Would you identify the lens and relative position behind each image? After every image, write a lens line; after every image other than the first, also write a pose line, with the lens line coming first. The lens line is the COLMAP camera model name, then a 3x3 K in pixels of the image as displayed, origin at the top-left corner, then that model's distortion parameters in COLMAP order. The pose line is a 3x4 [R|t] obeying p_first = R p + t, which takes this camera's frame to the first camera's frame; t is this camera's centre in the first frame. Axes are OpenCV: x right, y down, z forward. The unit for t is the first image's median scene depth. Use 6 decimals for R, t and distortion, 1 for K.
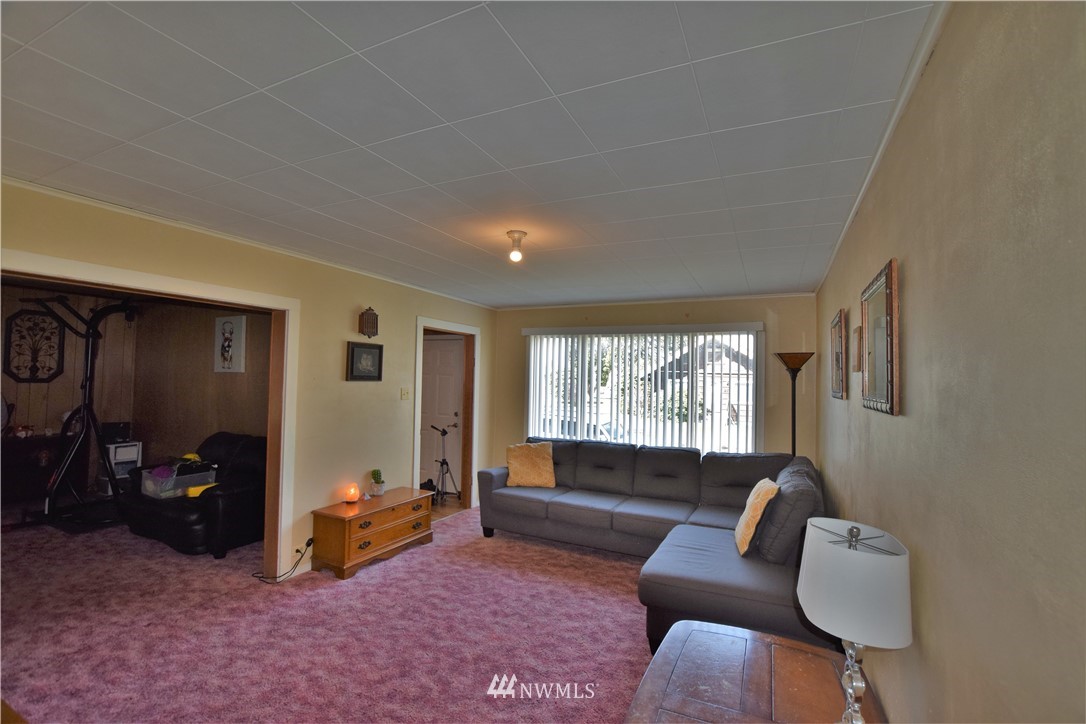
lens RADIAL K [[474.9, 0, 545.2], [0, 474.9, 364.9], [0, 0, 1]] dist [-0.005542, -0.000506]
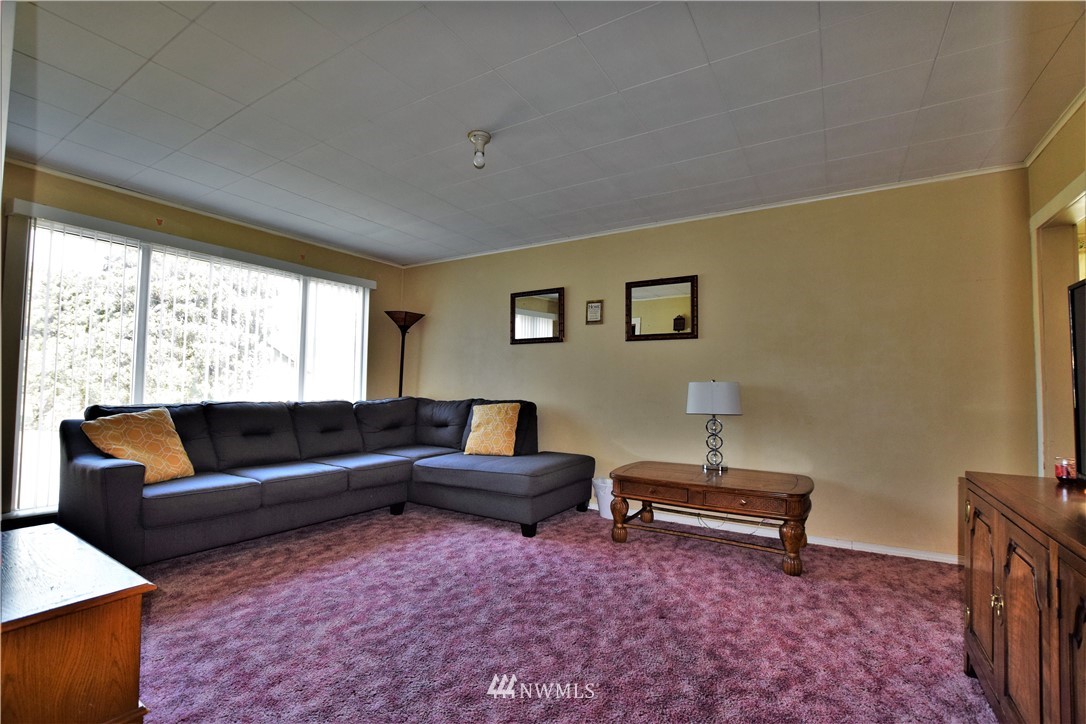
lens RADIAL K [[474.9, 0, 542.4], [0, 474.9, 364.7], [0, 0, 1]] dist [-0.005542, -0.000506]
pose [[0.109356, 0.024434, 0.993702, -0.784104], [-0.047035, 0.998705, -0.019381, 0.141431], [-0.992889, -0.044620, 0.110363, 0.659553]]
